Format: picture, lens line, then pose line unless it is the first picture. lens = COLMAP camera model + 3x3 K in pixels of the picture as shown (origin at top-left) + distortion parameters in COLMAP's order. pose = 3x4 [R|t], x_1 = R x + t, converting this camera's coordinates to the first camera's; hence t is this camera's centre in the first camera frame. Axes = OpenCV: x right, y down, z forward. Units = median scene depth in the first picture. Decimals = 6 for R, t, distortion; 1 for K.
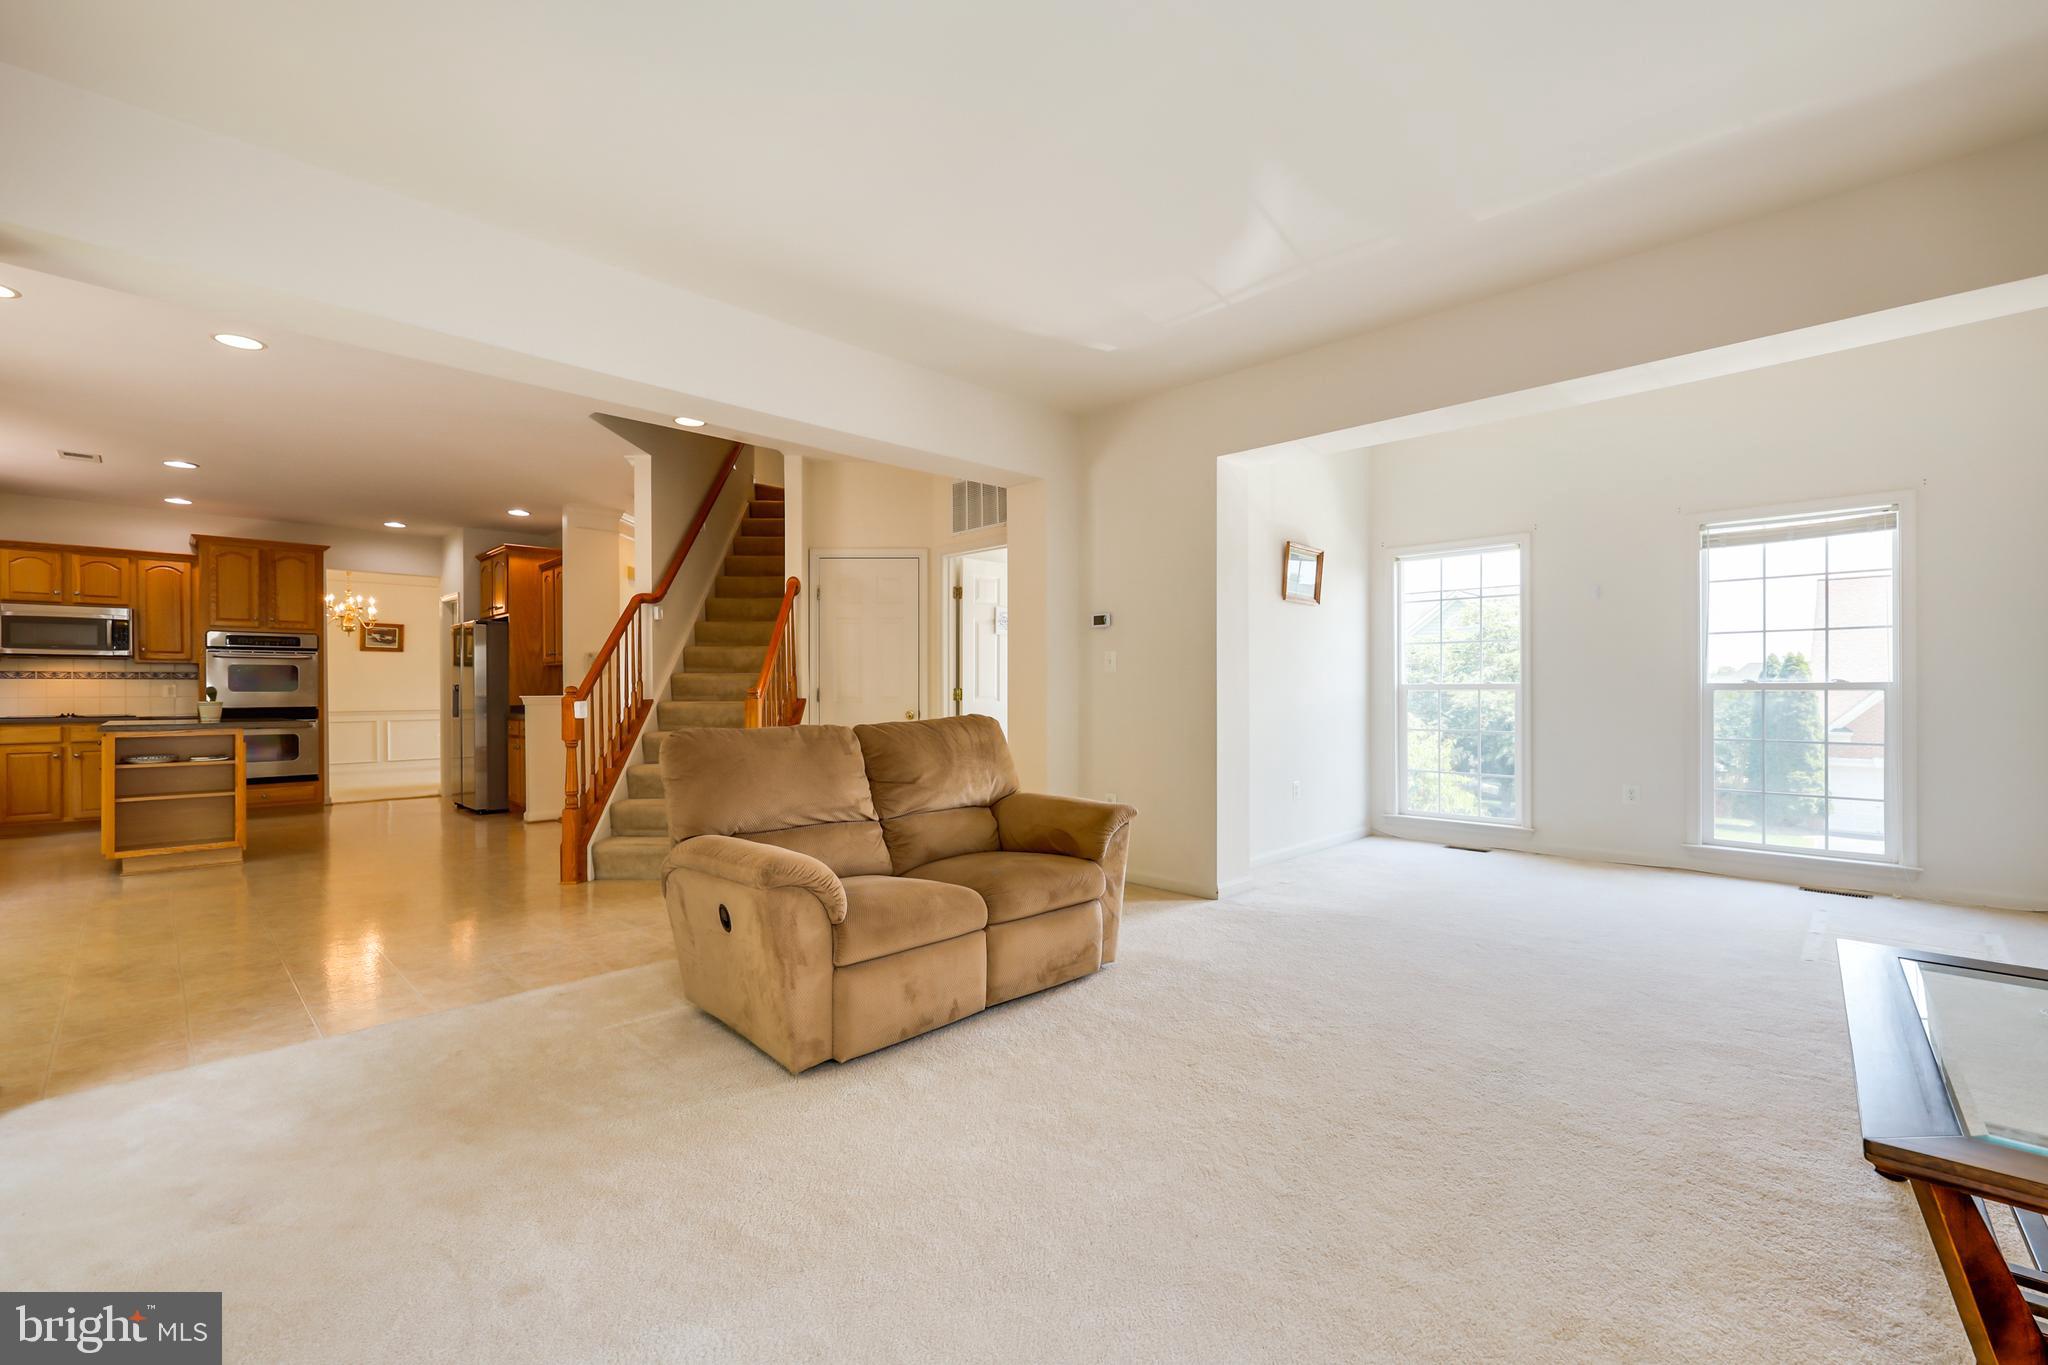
lens RADIAL K [[892.0, 0, 1013.3], [0, 892.0, 688.4], [0, 0, 1]] dist [0.017451, -0.000078]
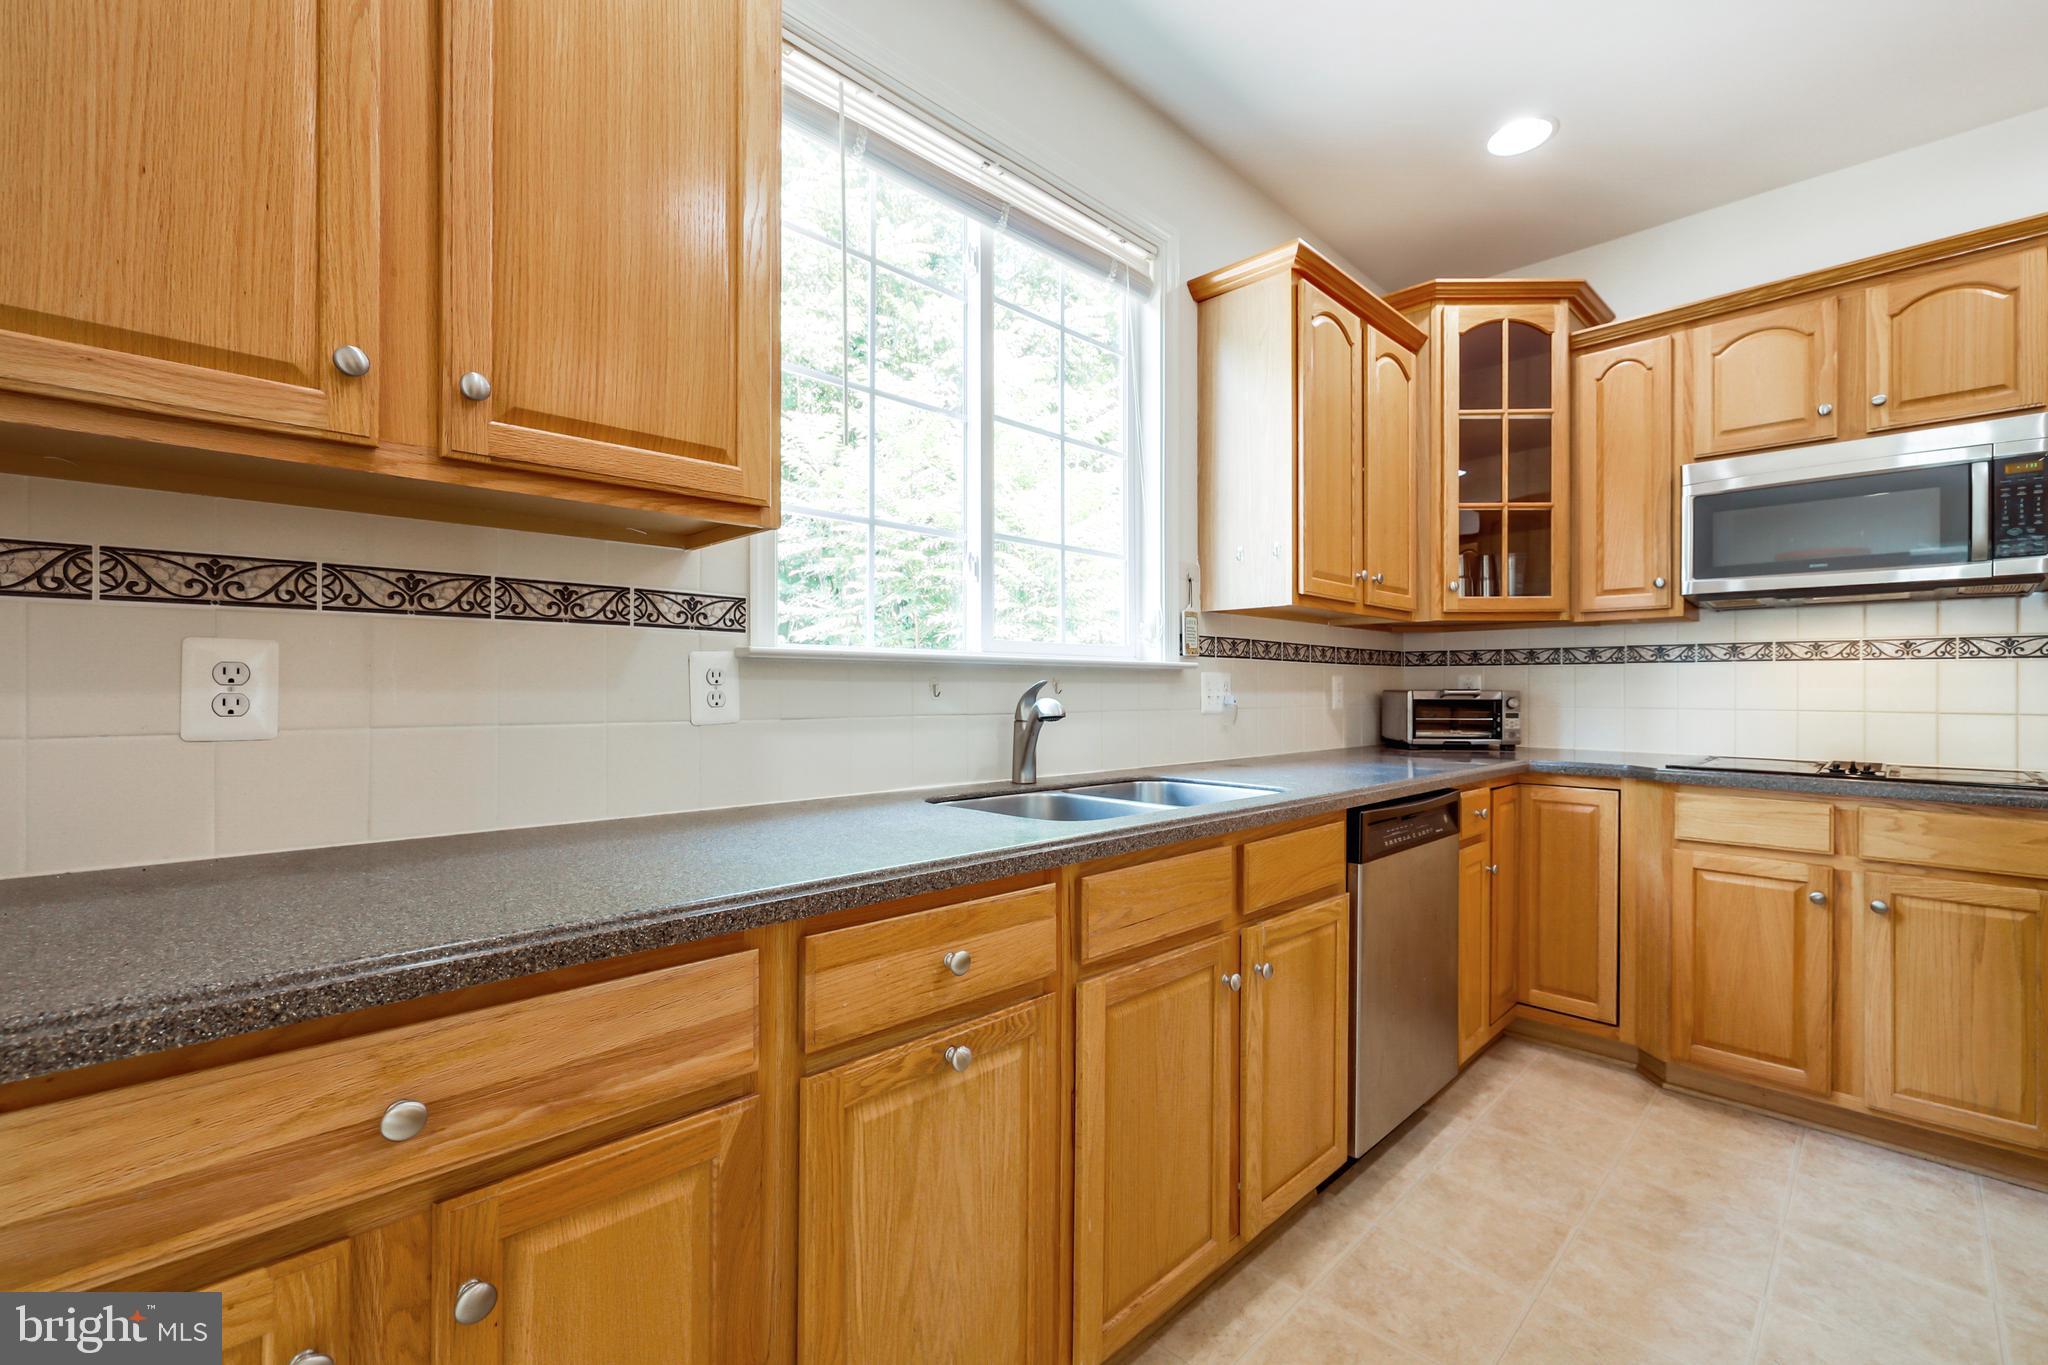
lens RADIAL K [[870.0, 0, 1022.3], [0, 870.0, 684.8], [0, 0, 1]] dist [0.000225, 0.000187]
pose [[0.011608, 0.000044, -0.999933, -0.696141], [-0.005333, 0.999986, -0.000018, 0.001010], [0.999918, 0.005333, 0.011608, 0.664899]]
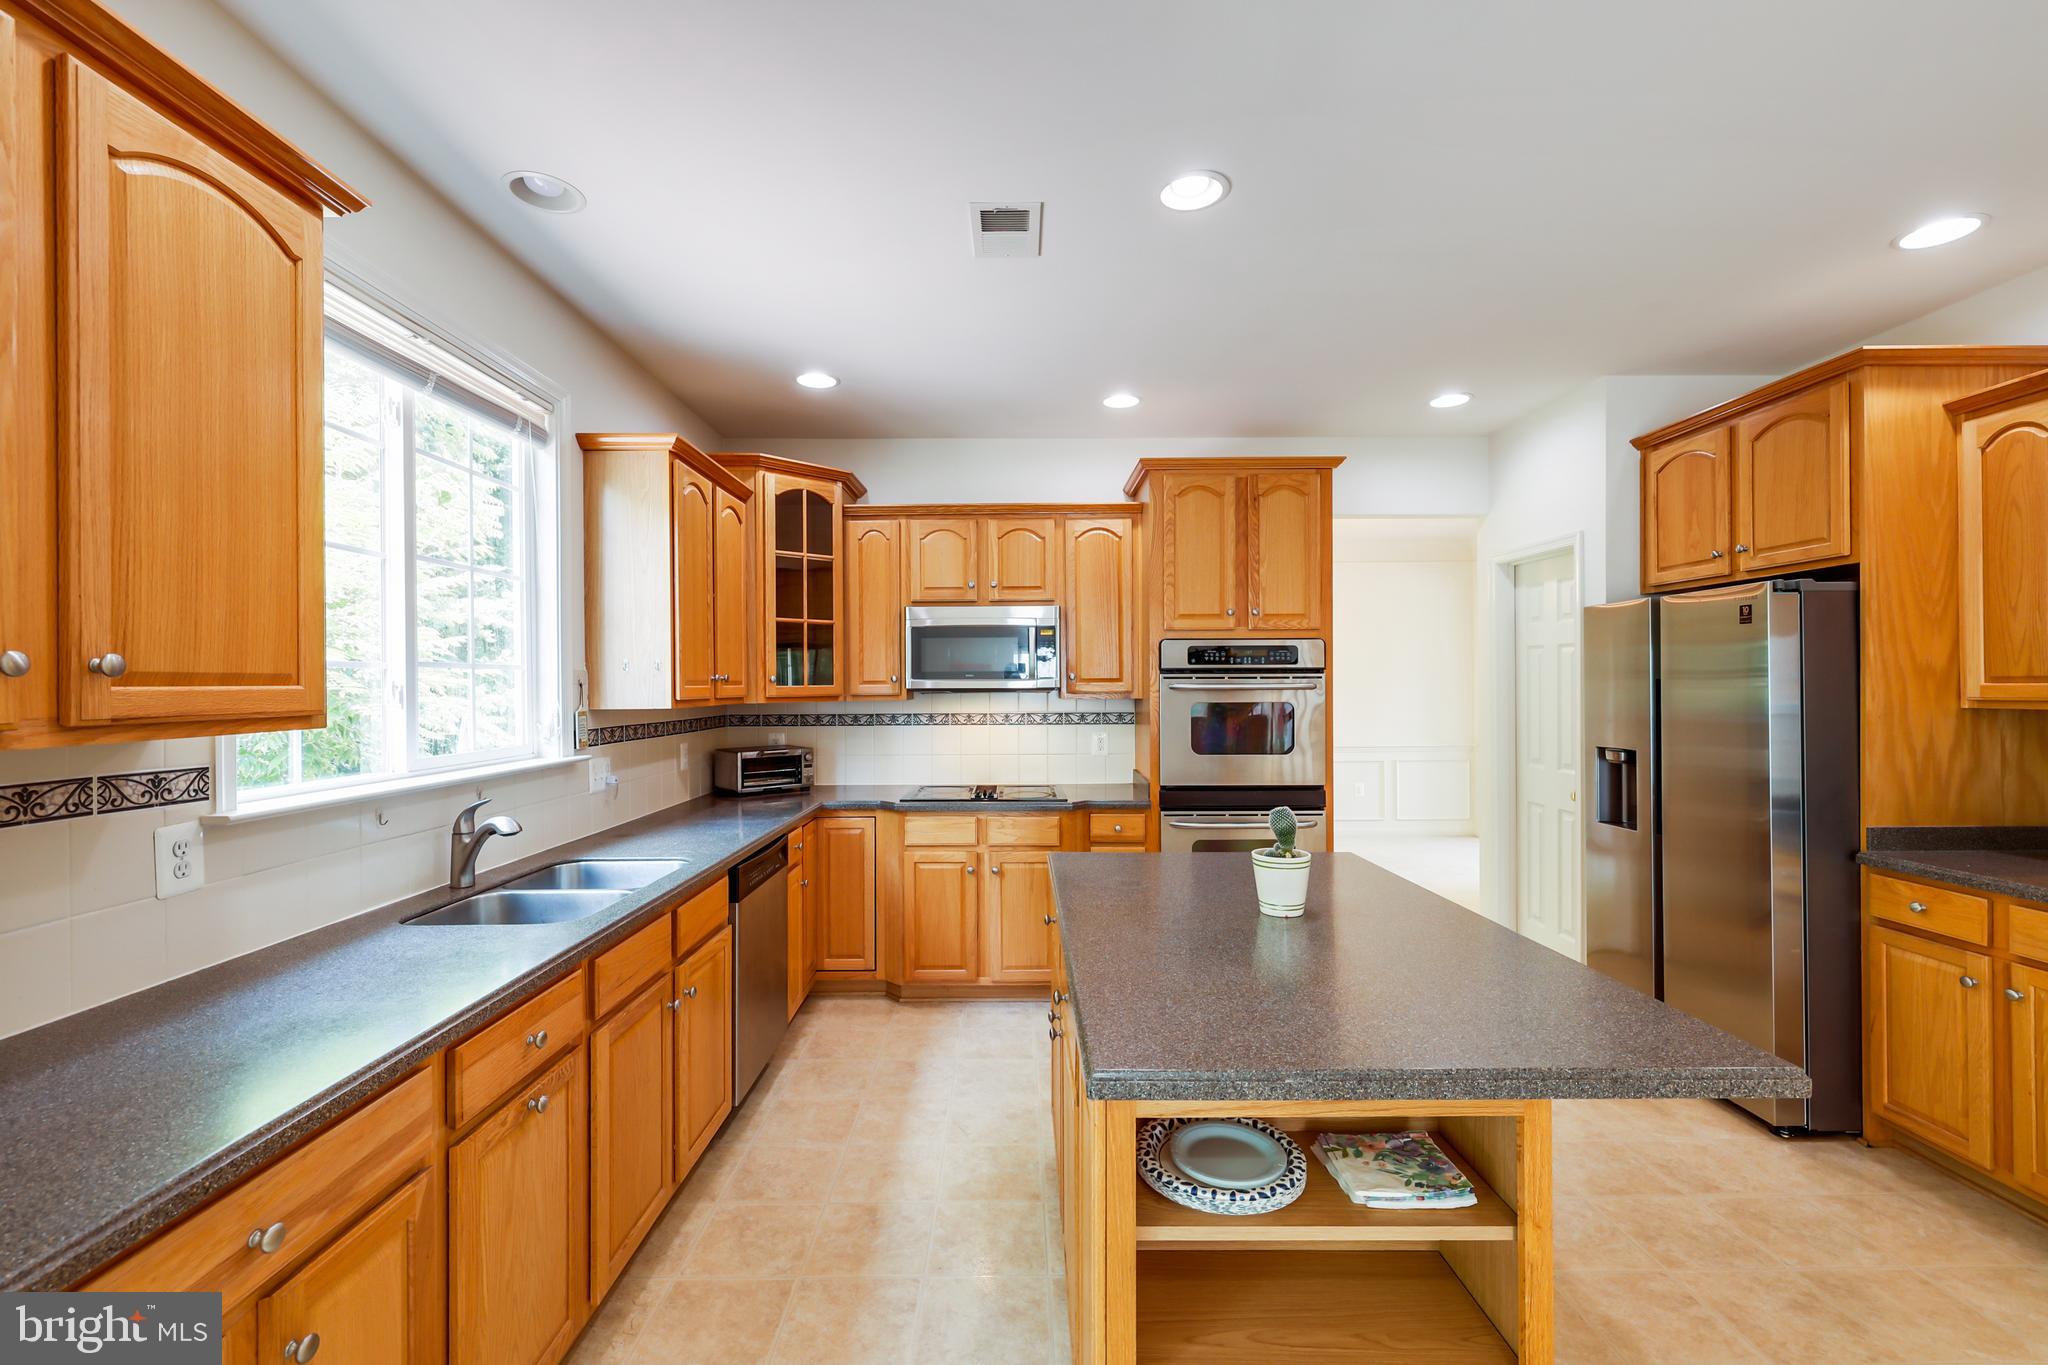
lens RADIAL K [[864.6, 0, 1021.5], [0, 864.6, 680.4], [0, 0, 1]] dist [-0.001774, -0.000058]
pose [[0.725107, -0.005188, -0.688617, -0.611468], [0.003354, 0.999986, -0.004002, -0.038439], [0.688629, 0.000592, 0.725114, 0.586385]]
